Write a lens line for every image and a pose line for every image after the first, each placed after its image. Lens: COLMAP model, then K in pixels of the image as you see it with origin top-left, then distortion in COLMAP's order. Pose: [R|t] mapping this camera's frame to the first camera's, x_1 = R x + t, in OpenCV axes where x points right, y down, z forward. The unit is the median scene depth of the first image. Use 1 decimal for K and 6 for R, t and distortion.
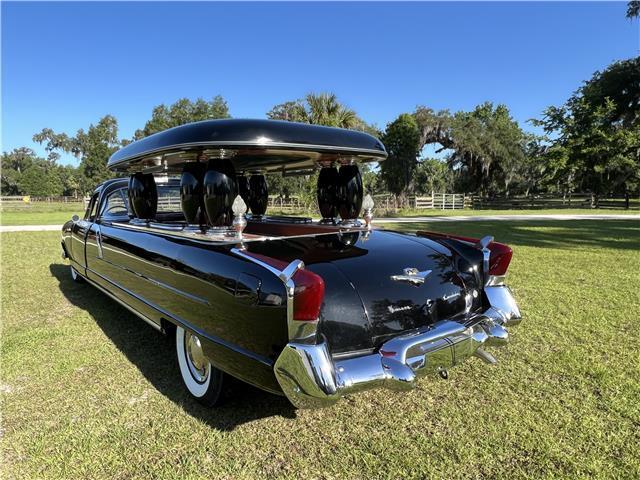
lens RADIAL K [[421.7, 0, 323.1], [0, 421.7, 241.7], [0, 0, 1]] dist [0.009033, -0.006358]
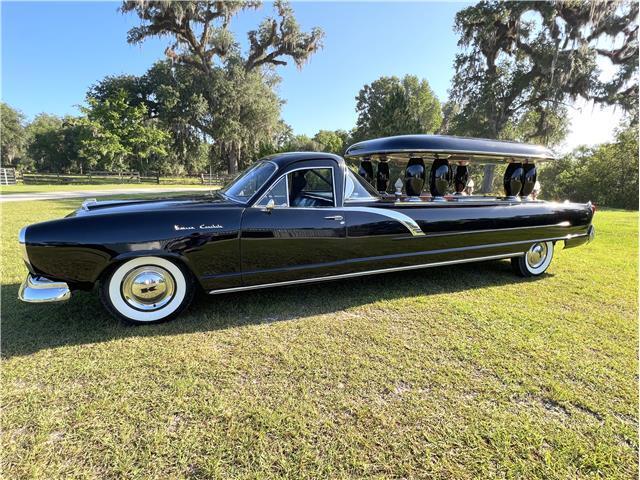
lens RADIAL K [[312.3, 0, 320.1], [0, 312.3, 240.5], [0, 0, 1]] dist [-0.004675, 0.000919]
pose [[0.299786, -0.169599, 0.938810, -0.174388], [0.071021, 0.985308, 0.155320, -0.011798], [-0.951359, 0.020113, 0.307426, 0.126593]]
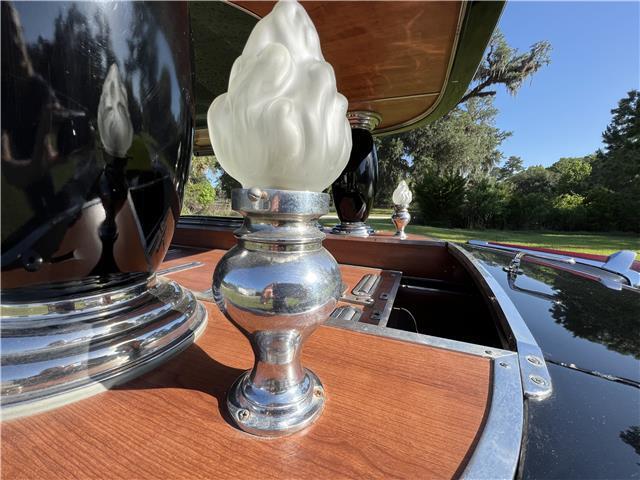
lens RADIAL K [[258.0, 0, 320.6], [0, 258.0, 239.6], [0, 0, 1]] dist [-0.001934, 0.000420]
pose [[0.871022, -0.032969, 0.490137, -0.017223], [0.016345, 0.999138, 0.038161, -0.004461], [-0.490973, -0.025227, 0.870810, 0.070216]]
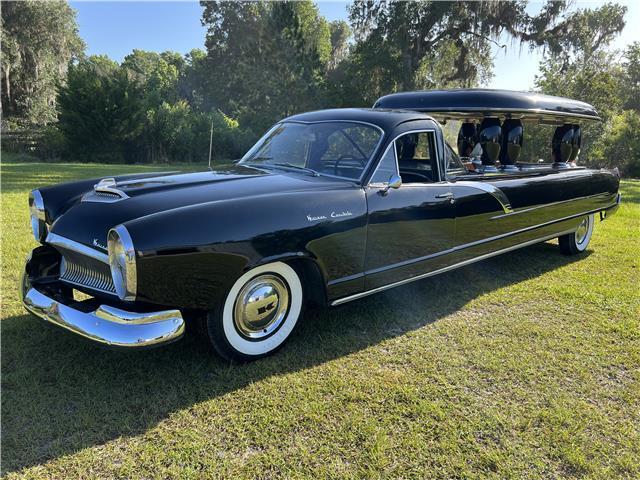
lens RADIAL K [[479.9, 0, 321.0], [0, 479.9, 243.2], [0, 0, 1]] dist [0.038431, -0.045988]
pose [[-0.054377, -0.207209, 0.976784, -0.195806], [0.071325, 0.974927, 0.210786, -0.018574], [-0.995970, 0.081131, -0.038234, 0.184047]]
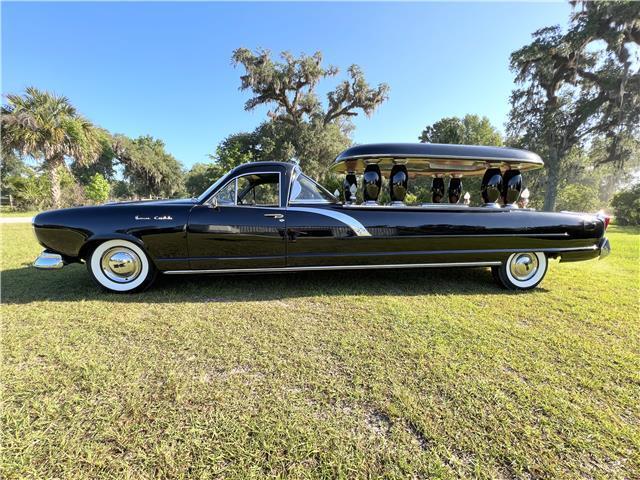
lens RADIAL K [[255.3, 0, 320.6], [0, 255.3, 239.2], [0, 0, 1]] dist [-0.002526, 0.000039]
pose [[0.538776, -0.090662, 0.837557, -0.149476], [0.059152, 0.995810, 0.069742, -0.001166], [-0.840370, 0.011968, 0.541881, 0.092679]]
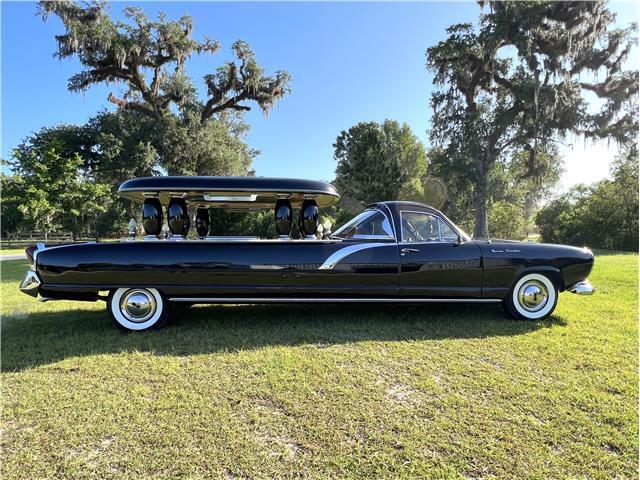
lens RADIAL K [[346.9, 0, 320.3], [0, 346.9, 259.4], [0, 0, 1]] dist [-0.004260, 0.000759]
pose [[0.259710, -0.067442, 0.963329, -0.102680], [0.111406, 0.992990, 0.039484, -0.003789], [-0.959239, 0.097067, 0.265403, 0.098581]]
